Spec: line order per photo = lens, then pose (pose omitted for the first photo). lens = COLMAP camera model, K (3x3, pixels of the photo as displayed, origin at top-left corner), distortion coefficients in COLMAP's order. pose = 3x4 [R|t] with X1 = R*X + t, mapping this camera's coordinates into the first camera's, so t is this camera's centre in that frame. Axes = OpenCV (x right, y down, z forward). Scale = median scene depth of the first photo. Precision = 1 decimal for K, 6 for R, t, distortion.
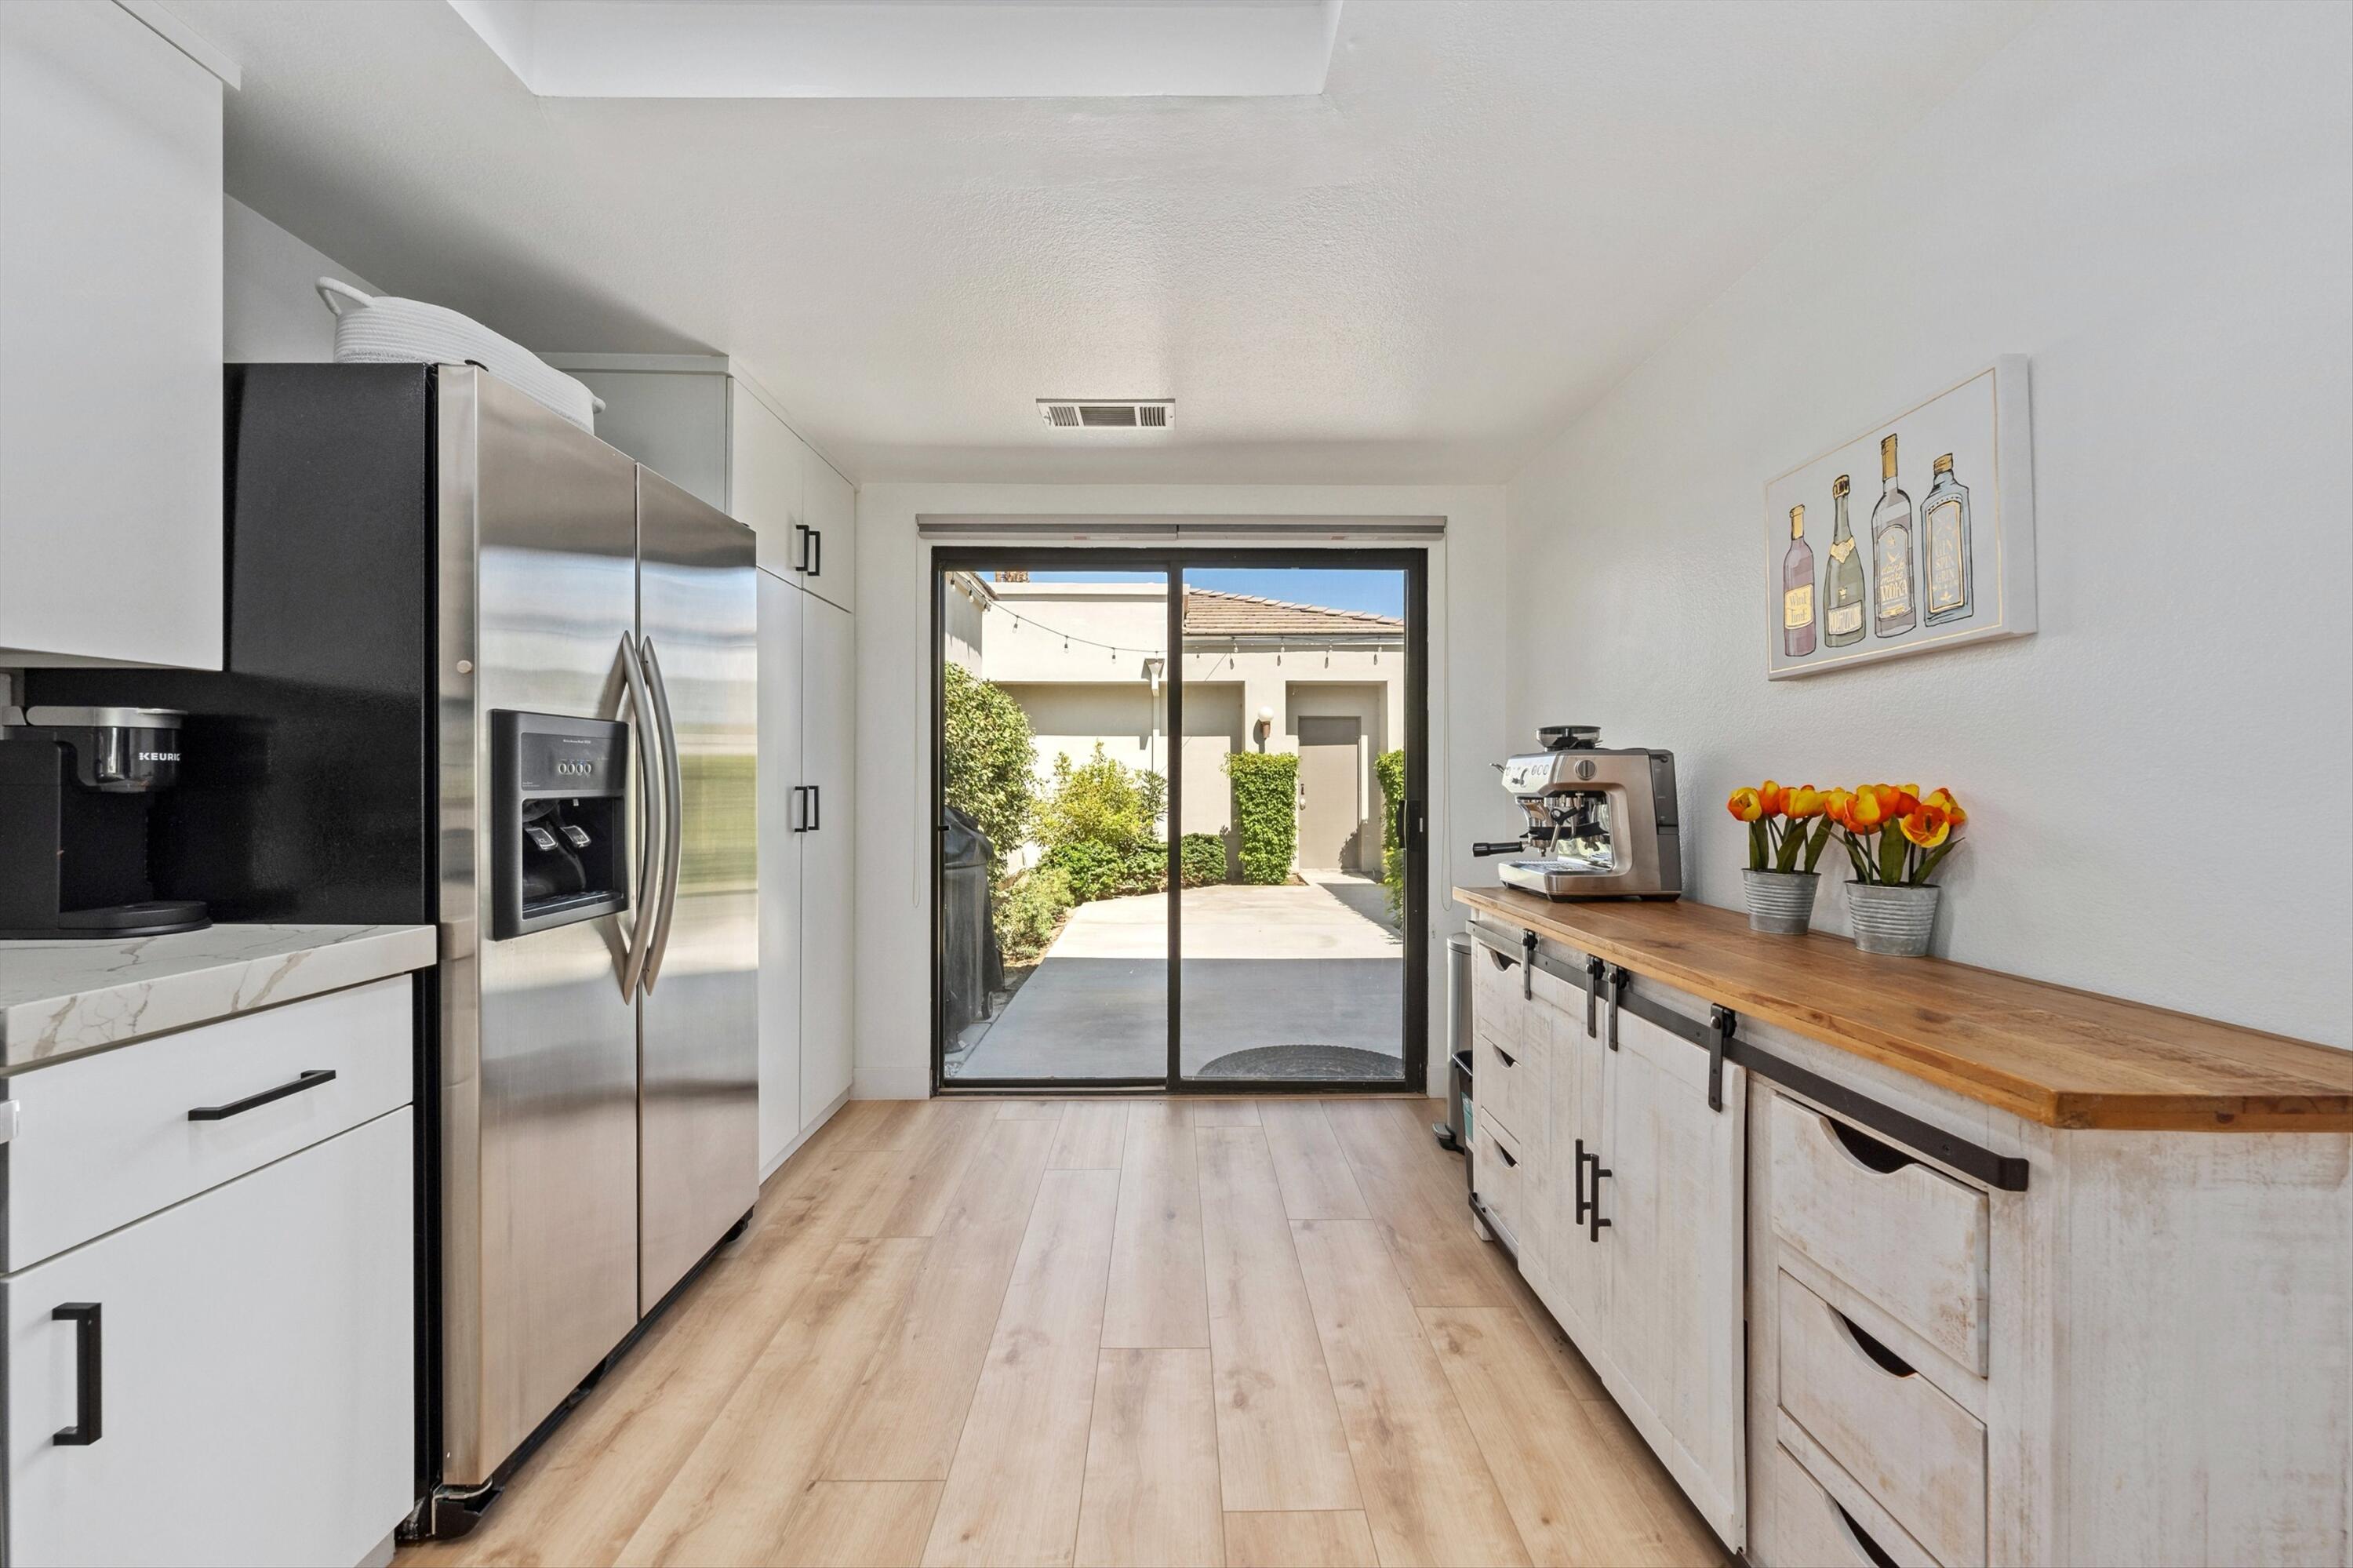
lens RADIAL K [[1035.6, 0, 1176.8], [0, 1035.6, 773.6], [0, 0, 1]] dist [-0.001852, 0.000001]
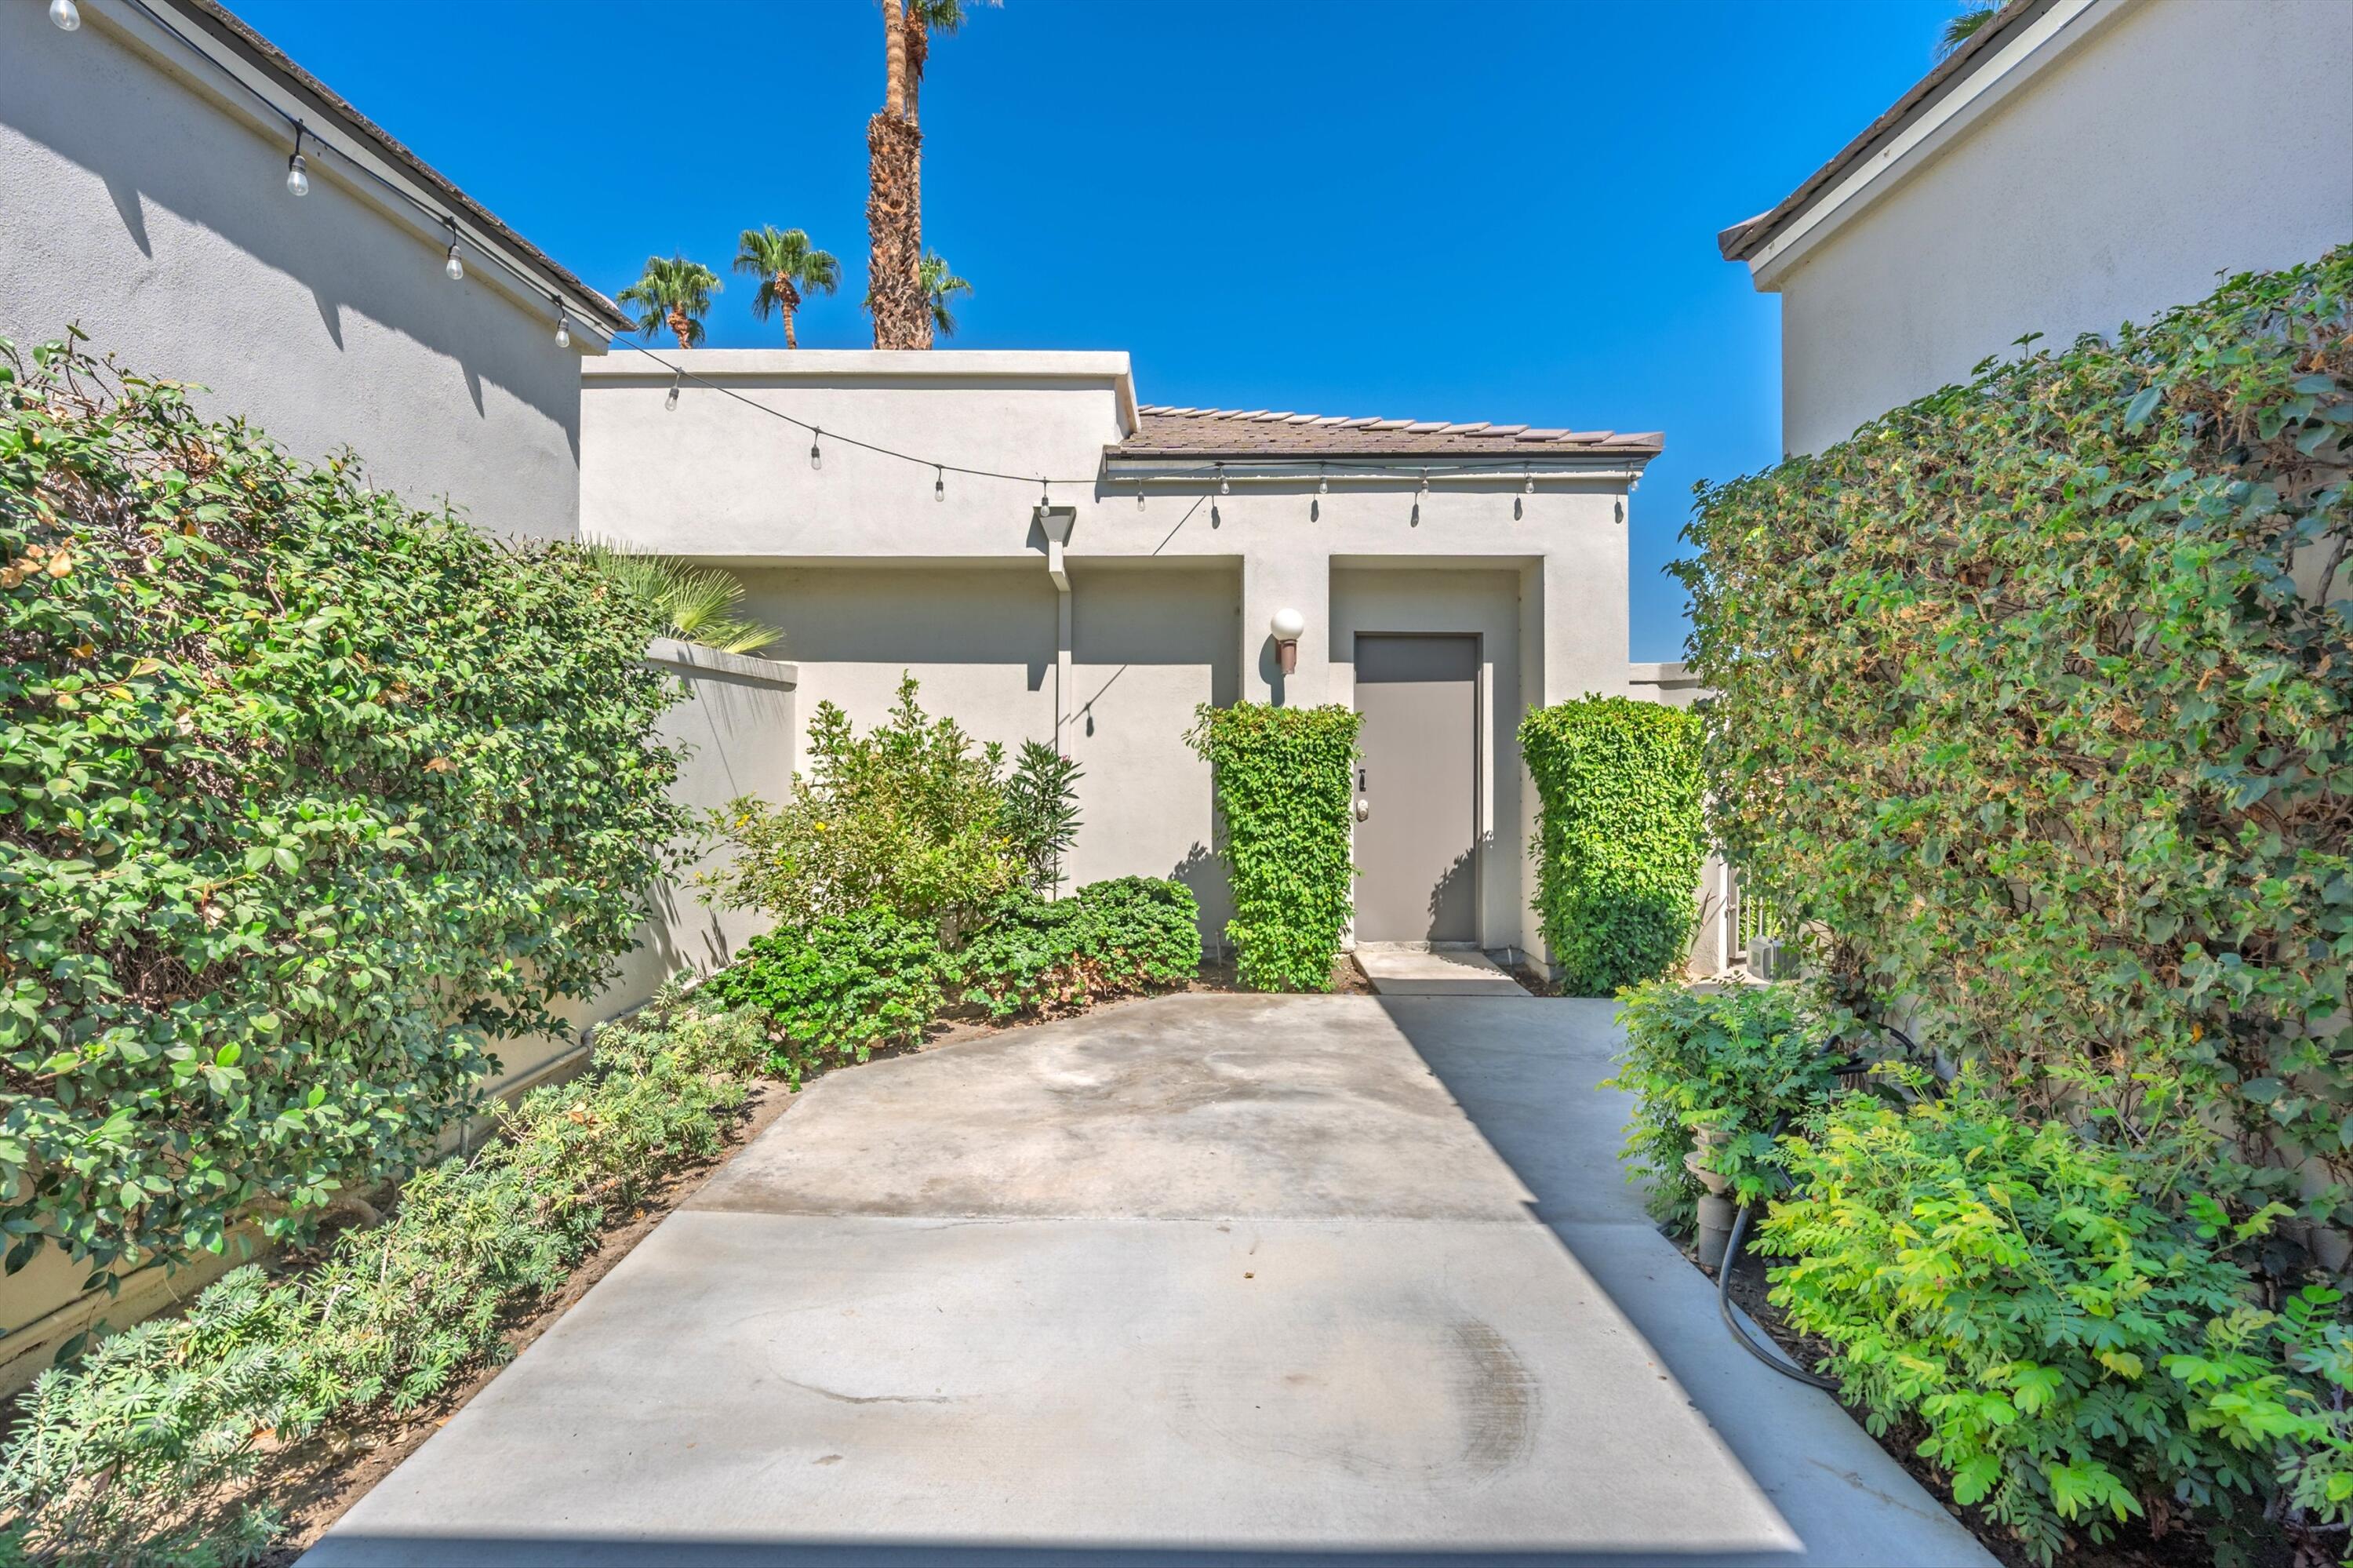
lens RADIAL K [[1142.3, 0, 1170.3], [0, 1142.3, 764.9], [0, 0, 1]] dist [-0.003826, 0.001231]
pose [[0.999593, 0.001440, -0.028492, 0.049632], [-0.000734, 0.999693, 0.024779, -0.005779], [0.028519, -0.024748, 0.999287, 0.495990]]
